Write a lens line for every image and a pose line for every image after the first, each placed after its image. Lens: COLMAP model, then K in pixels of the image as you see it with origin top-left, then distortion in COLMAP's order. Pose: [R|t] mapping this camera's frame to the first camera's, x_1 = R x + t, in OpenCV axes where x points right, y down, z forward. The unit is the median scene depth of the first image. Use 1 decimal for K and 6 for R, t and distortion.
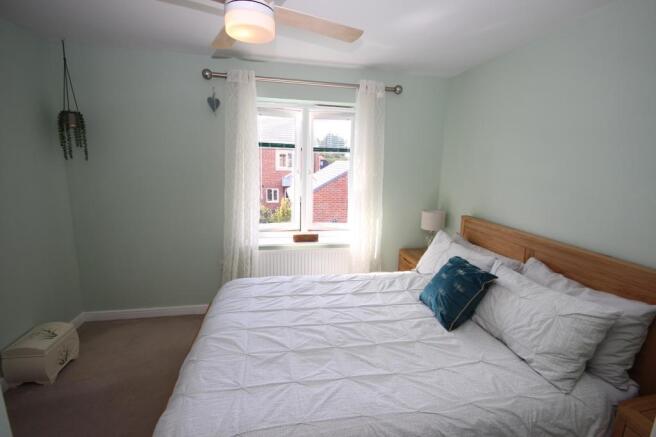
lens RADIAL K [[308.1, 0, 338.6], [0, 308.1, 214.9], [0, 0, 1]] dist [0.011190, -0.013482]
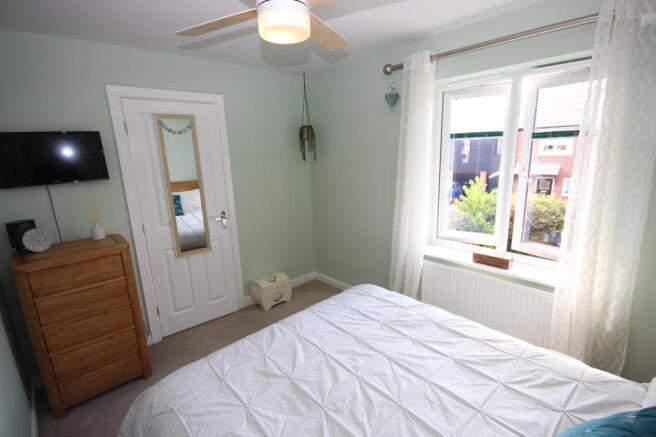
lens RADIAL K [[308.1, 0, 338.6], [0, 308.1, 214.9], [0, 0, 1]] dist [0.011190, -0.013482]
pose [[0.524430, 0.133450, -0.840930, 0.411015], [-0.098137, 0.990533, 0.095989, -0.090552], [0.845779, 0.032187, 0.532562, 0.409920]]
